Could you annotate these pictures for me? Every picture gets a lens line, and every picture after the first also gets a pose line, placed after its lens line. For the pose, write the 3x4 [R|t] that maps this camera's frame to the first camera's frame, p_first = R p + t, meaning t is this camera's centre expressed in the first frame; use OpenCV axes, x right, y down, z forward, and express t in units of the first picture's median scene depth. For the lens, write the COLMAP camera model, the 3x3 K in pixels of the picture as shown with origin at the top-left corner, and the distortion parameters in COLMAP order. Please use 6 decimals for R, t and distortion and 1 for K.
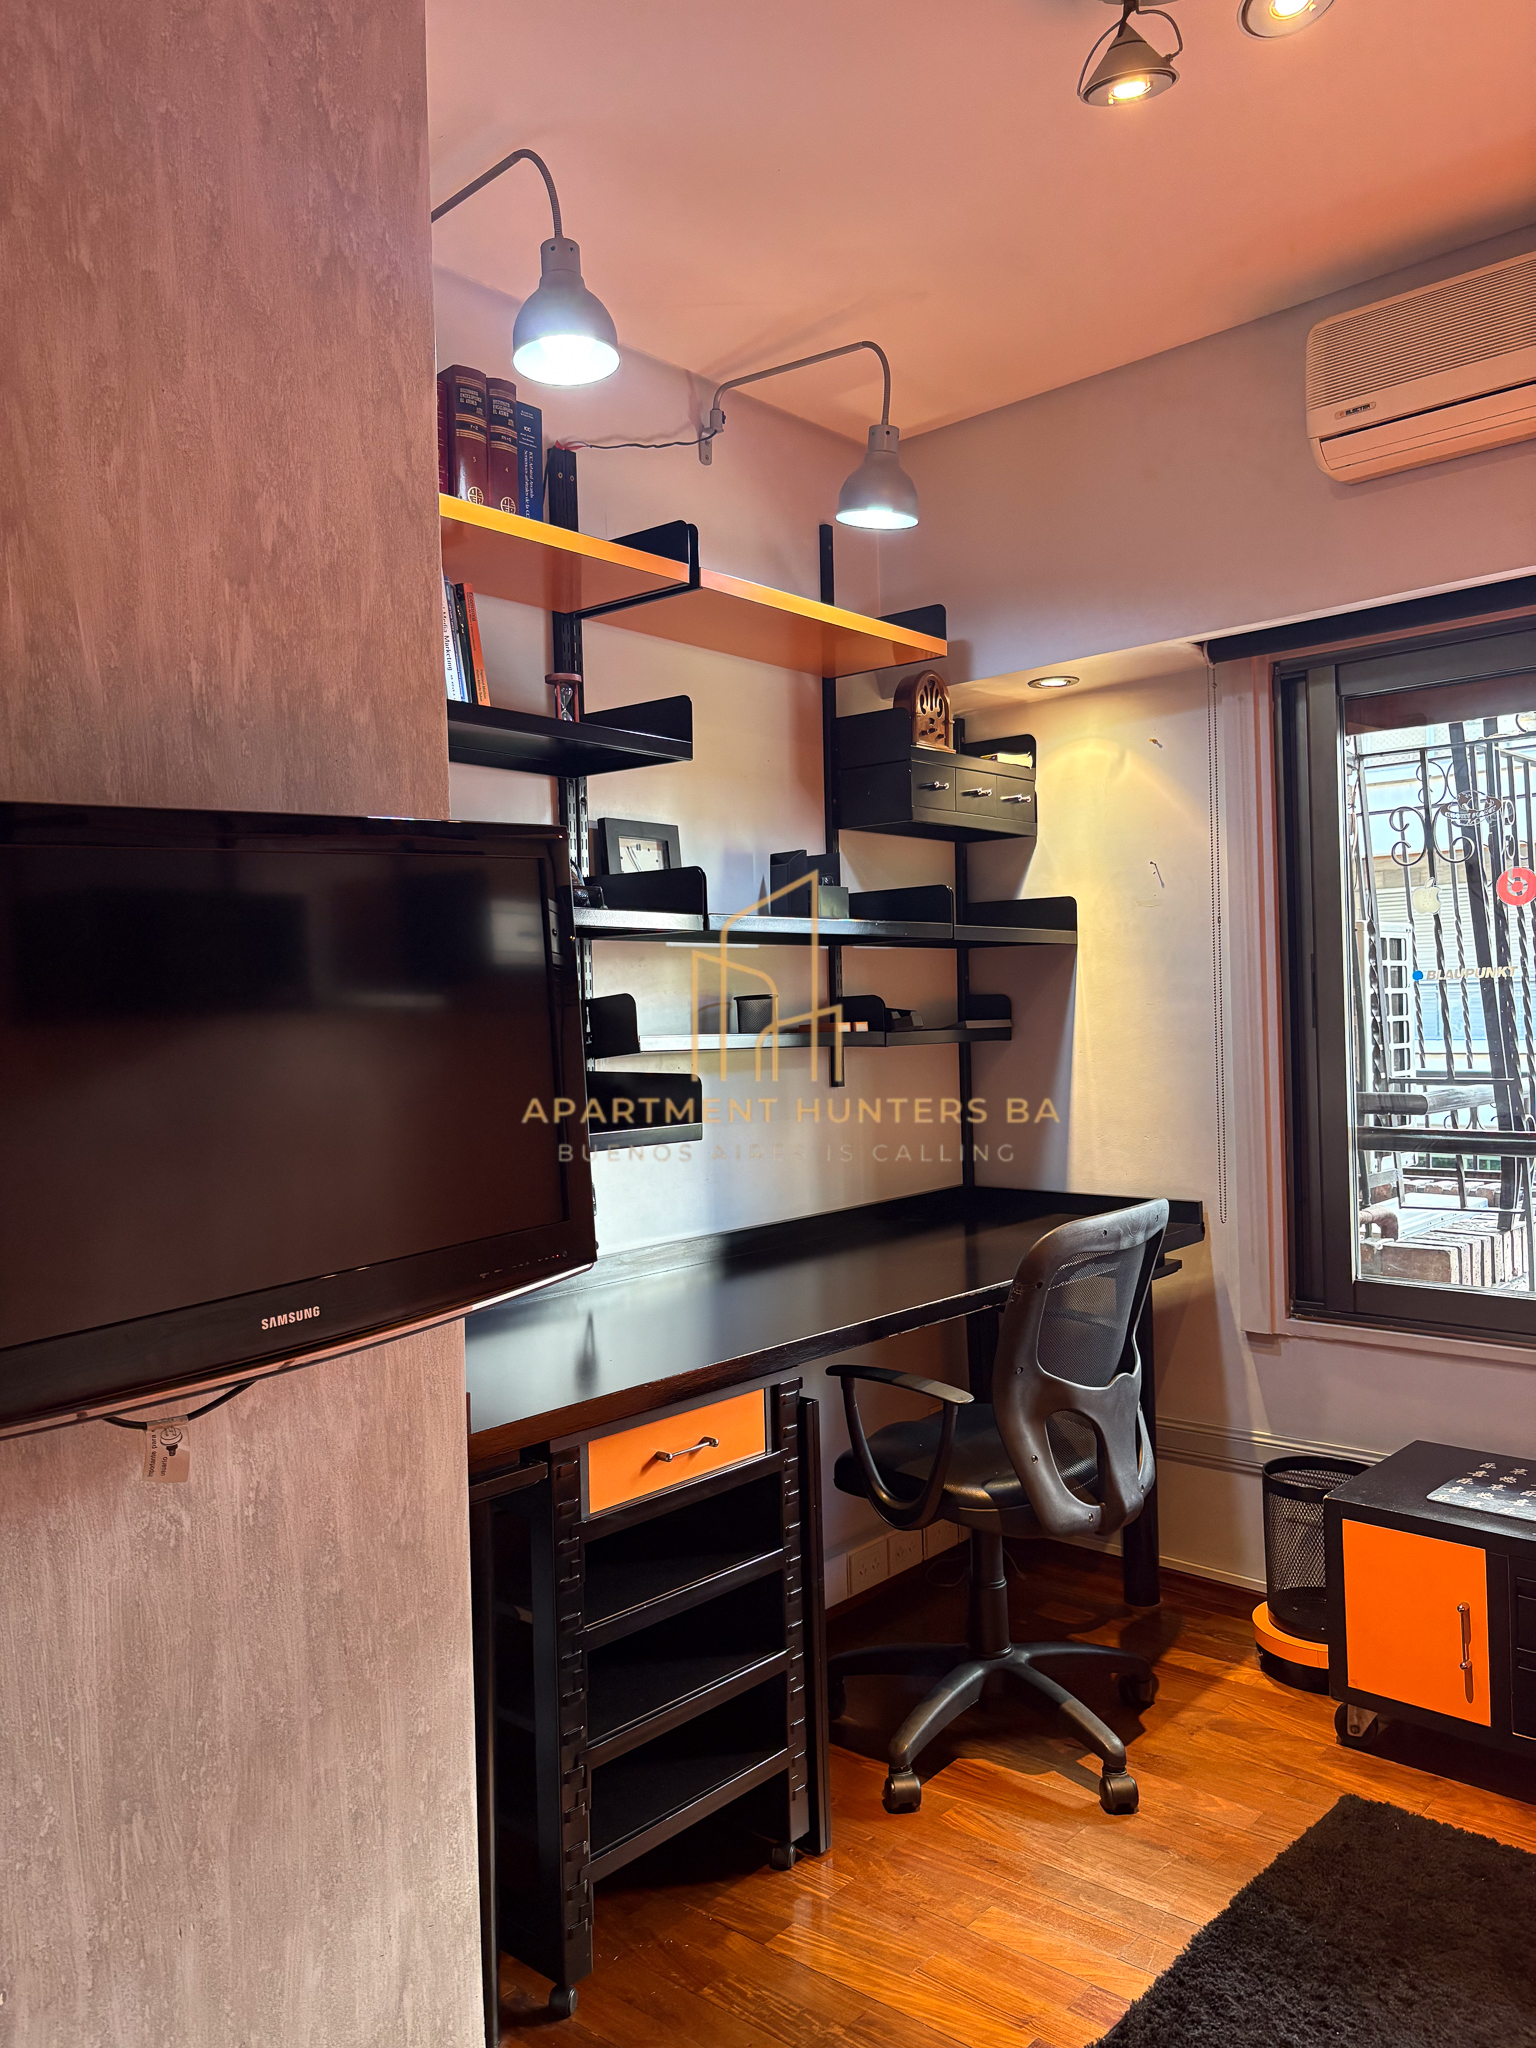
lens RADIAL K [[1542.9, 0, 761.2], [0, 1542.9, 1025.2], [0, 0, 1]] dist [0.041771, -0.049592]
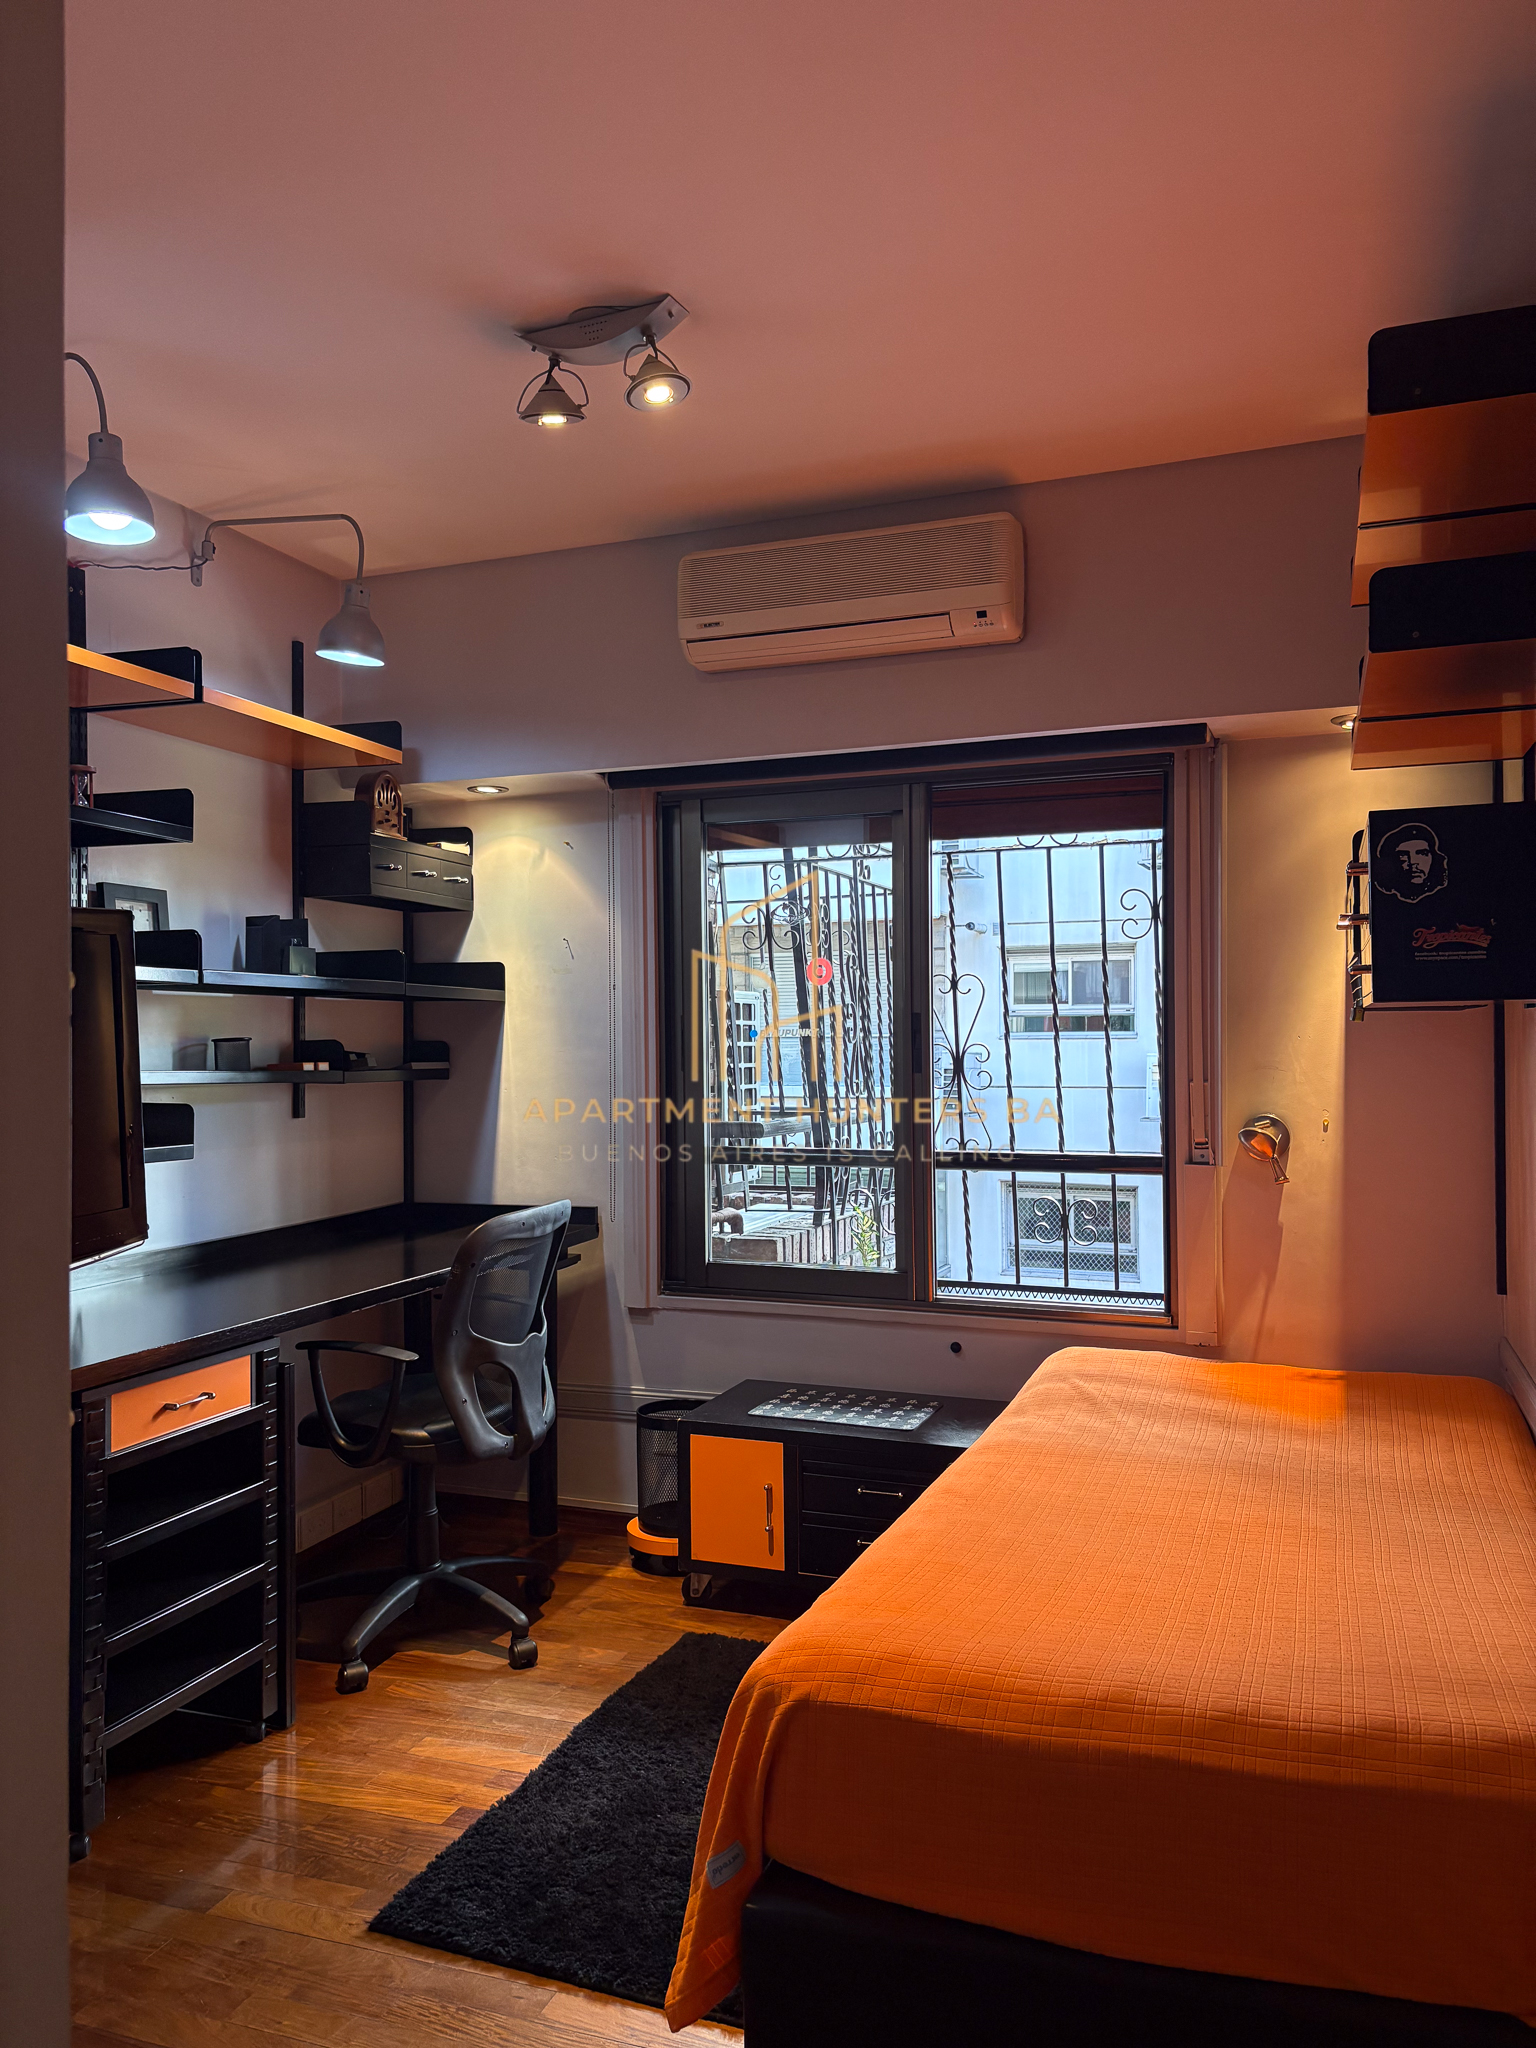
lens RADIAL K [[1542.9, 0, 758.3], [0, 1542.9, 1019.1], [0, 0, 1]] dist [0.041771, -0.049592]
pose [[0.931736, 0.025227, 0.362259, -0.062580], [-0.013666, 0.999313, -0.034441, 0.001436], [-0.362879, 0.027140, 0.931441, -0.262674]]
